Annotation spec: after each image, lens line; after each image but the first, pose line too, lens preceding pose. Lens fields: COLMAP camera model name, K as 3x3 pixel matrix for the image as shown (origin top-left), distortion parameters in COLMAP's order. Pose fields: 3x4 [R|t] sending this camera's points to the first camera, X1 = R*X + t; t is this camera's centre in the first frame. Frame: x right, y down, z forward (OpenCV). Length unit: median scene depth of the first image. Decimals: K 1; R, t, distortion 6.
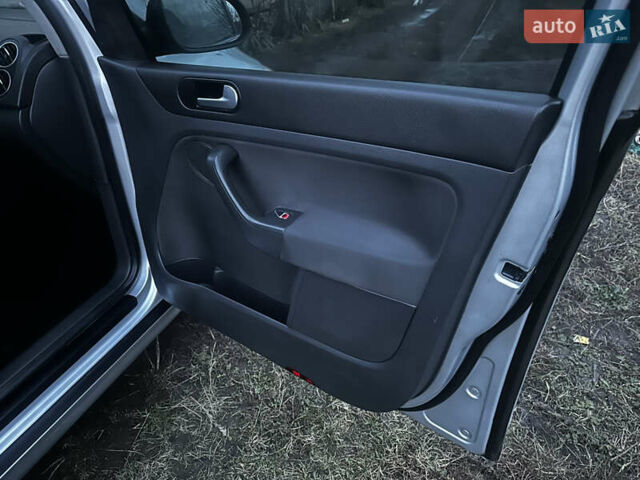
lens RADIAL K [[458.3, 0, 321.7], [0, 458.3, 241.5], [0, 0, 1]] dist [0.021705, -0.032392]
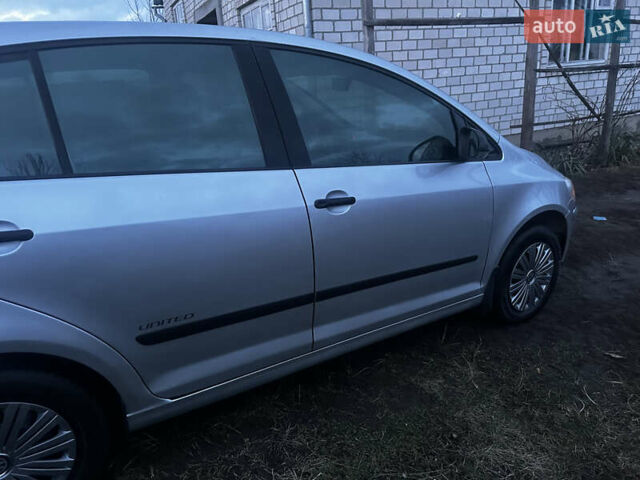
lens RADIAL K [[458.3, 0, 319.8], [0, 458.3, 242.4], [0, 0, 1]] dist [0.021705, -0.032392]
pose [[0.804910, 0.189721, -0.562251, 0.032797], [-0.316716, 0.938620, -0.136685, 0.079733], [0.501808, 0.288093, 0.815593, -0.155421]]
